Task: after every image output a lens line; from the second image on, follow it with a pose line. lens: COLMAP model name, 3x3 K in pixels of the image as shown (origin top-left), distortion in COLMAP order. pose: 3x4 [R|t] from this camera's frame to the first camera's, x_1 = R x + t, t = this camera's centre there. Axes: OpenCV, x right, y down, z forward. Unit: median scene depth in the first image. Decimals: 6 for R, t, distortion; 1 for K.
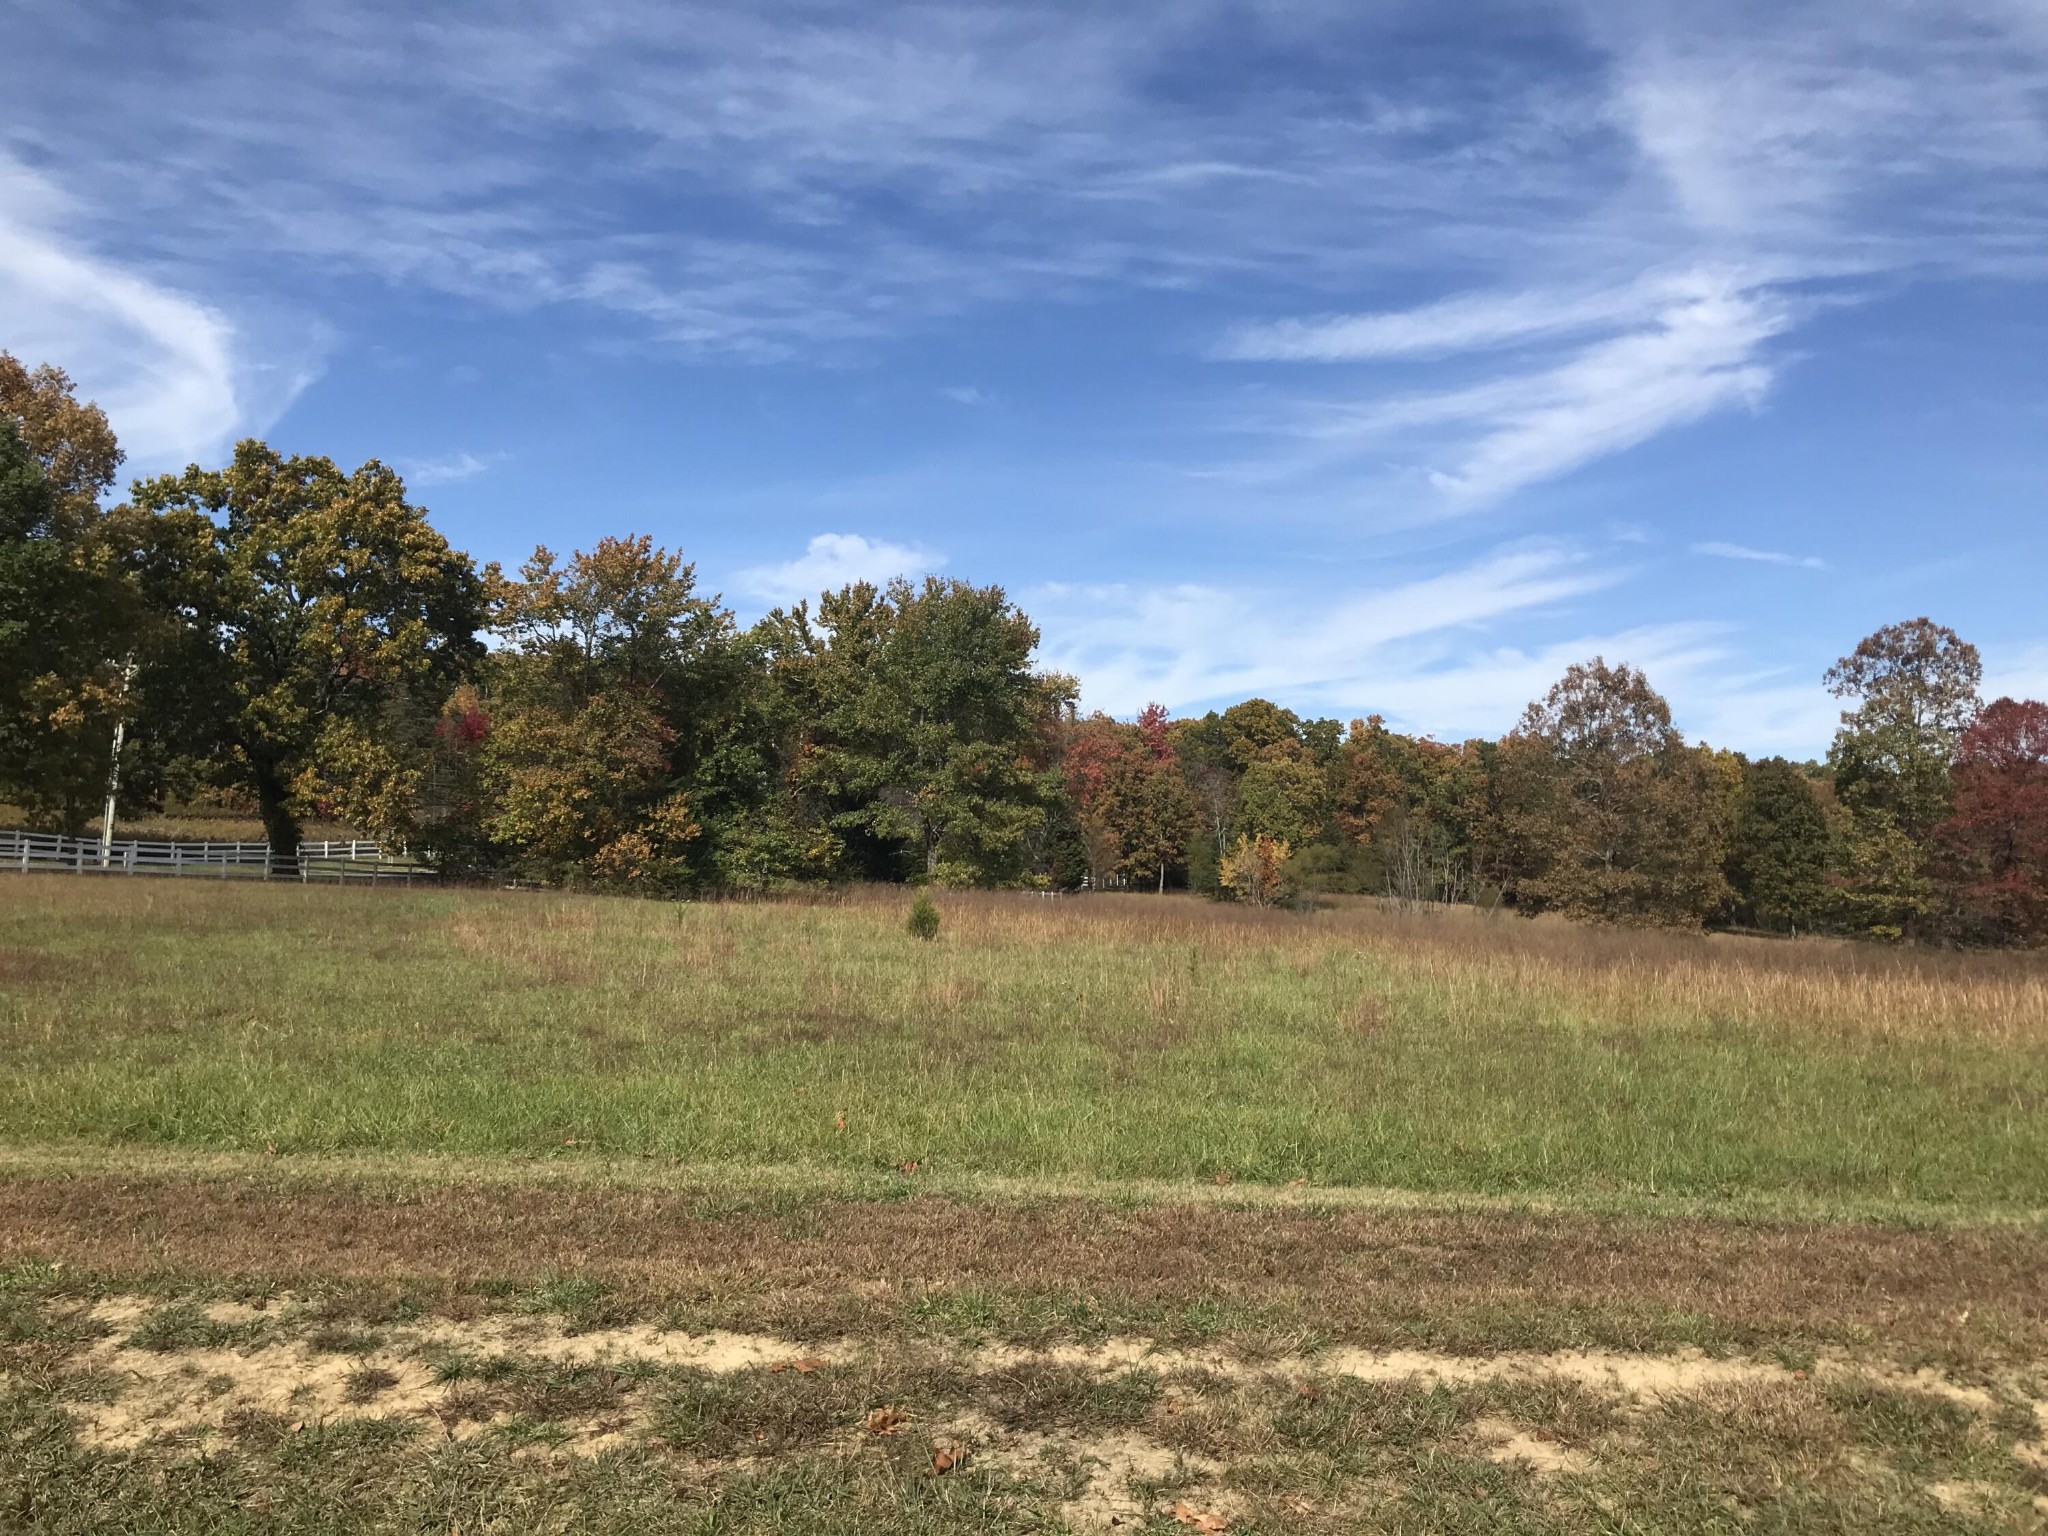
lens RADIAL K [[1761.0, 0, 1039.7], [0, 1761.0, 759.0], [0, 0, 1]] dist [0.117920, 0.001768]
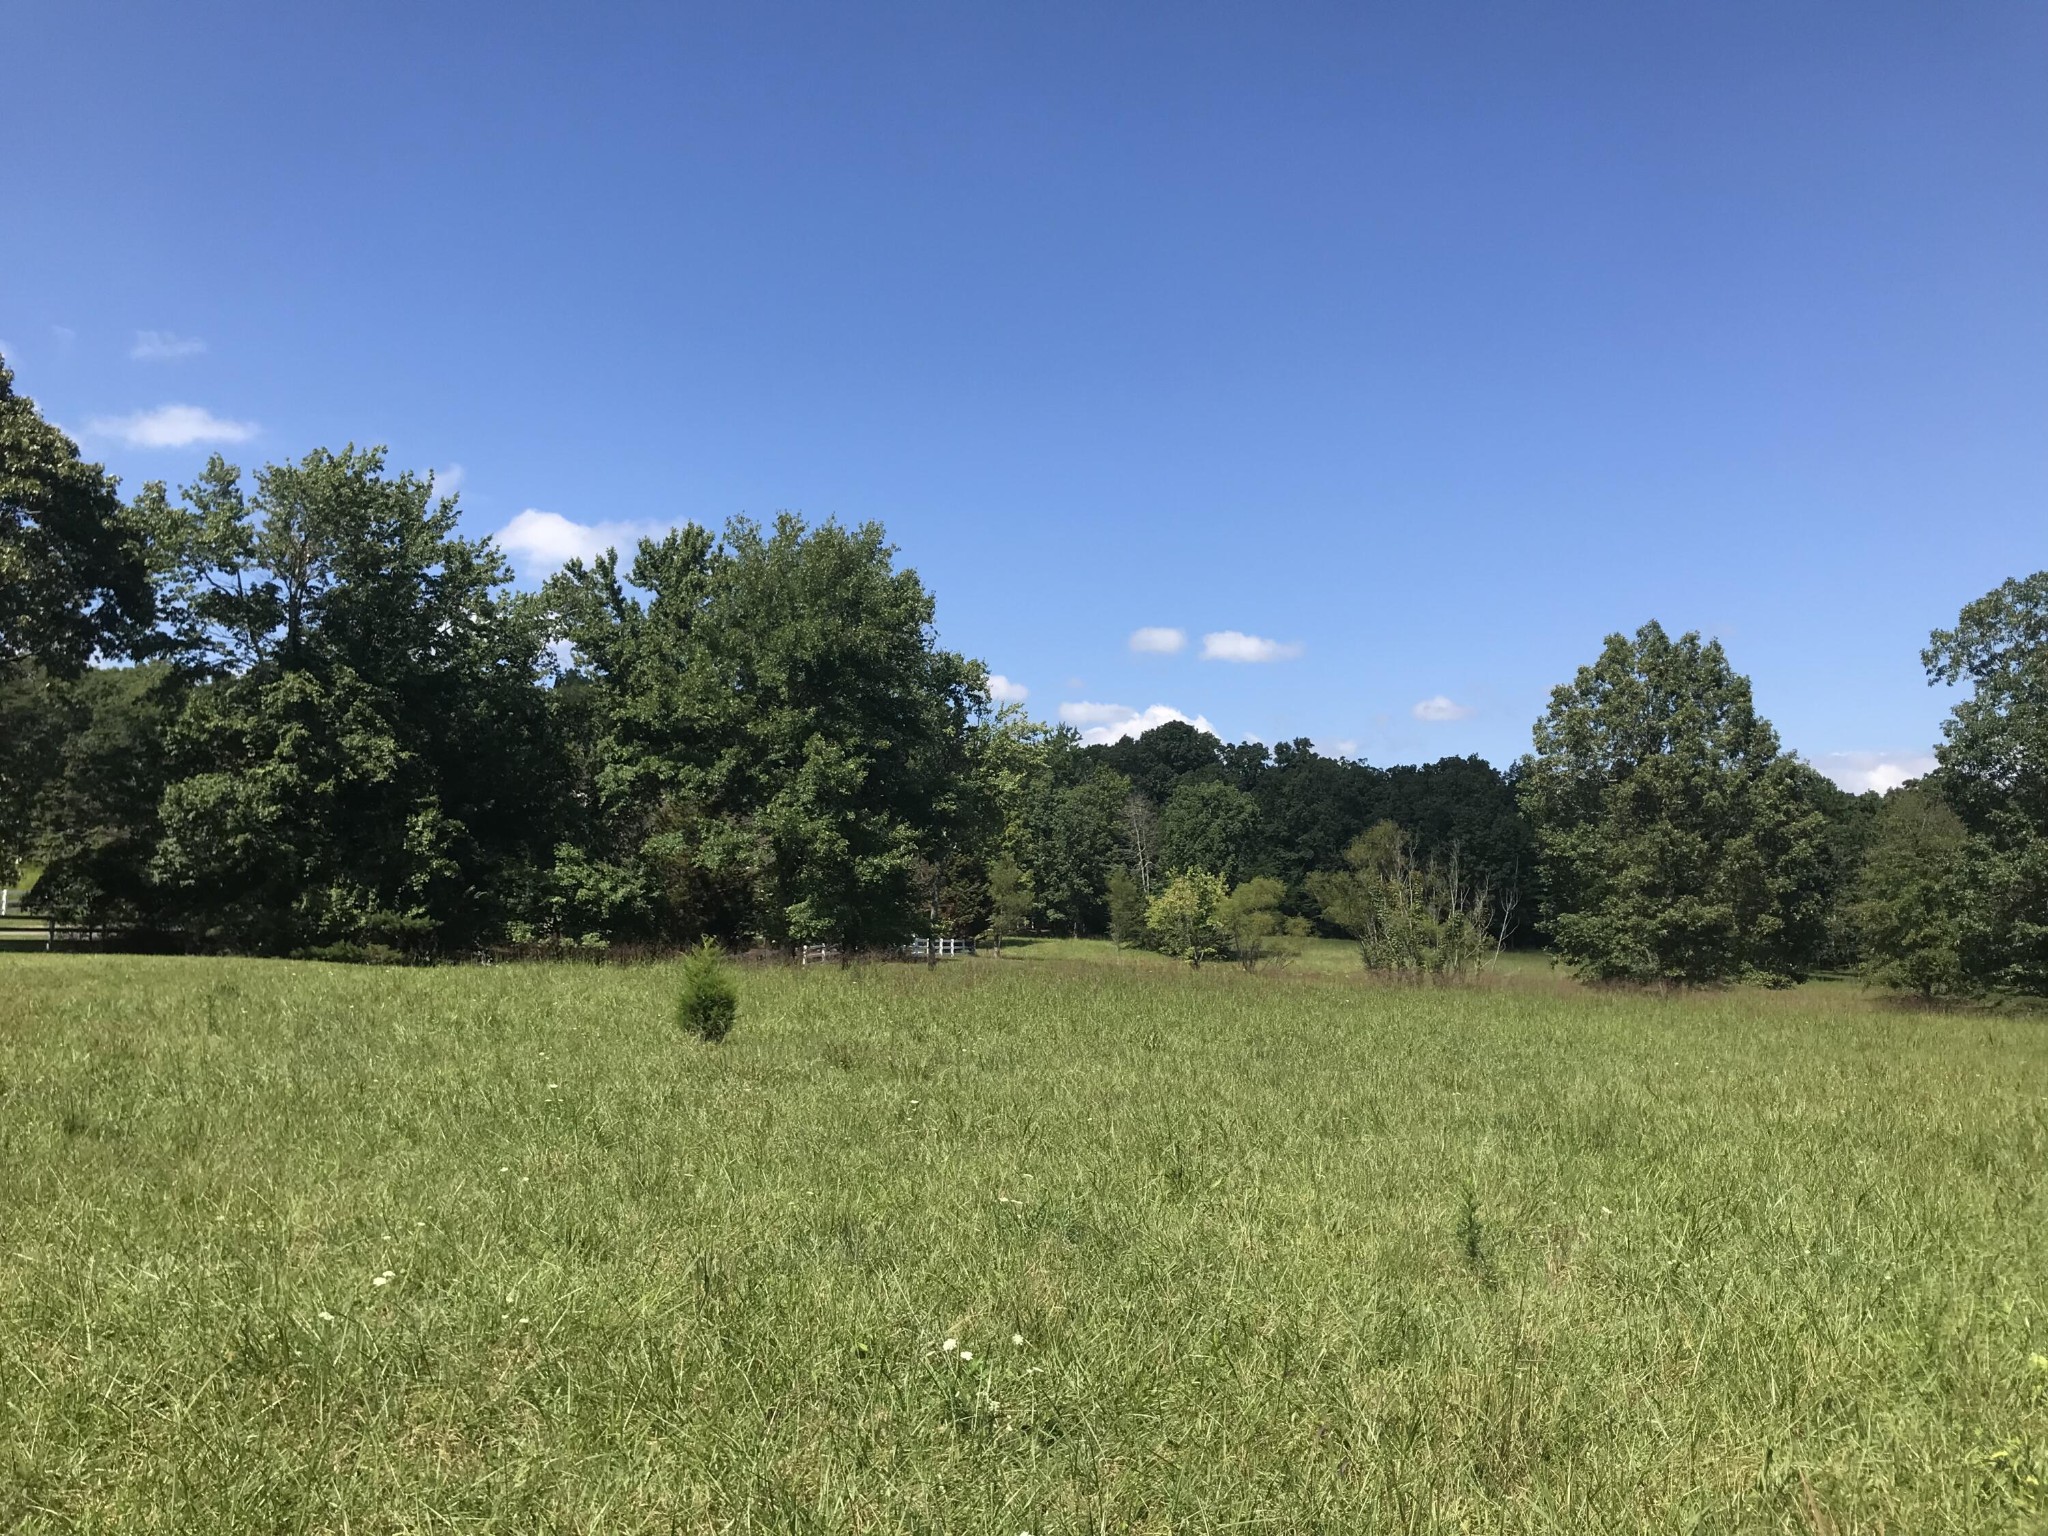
lens RADIAL K [[1657.9, 0, 1011.8], [0, 1657.9, 760.5], [0, 0, 1]] dist [0.038765, -0.057784]
pose [[0.998863, -0.011953, 0.046142, -0.000508], [0.013307, 0.999486, -0.029159, 0.019829], [-0.045770, 0.029740, 0.998509, 0.301607]]
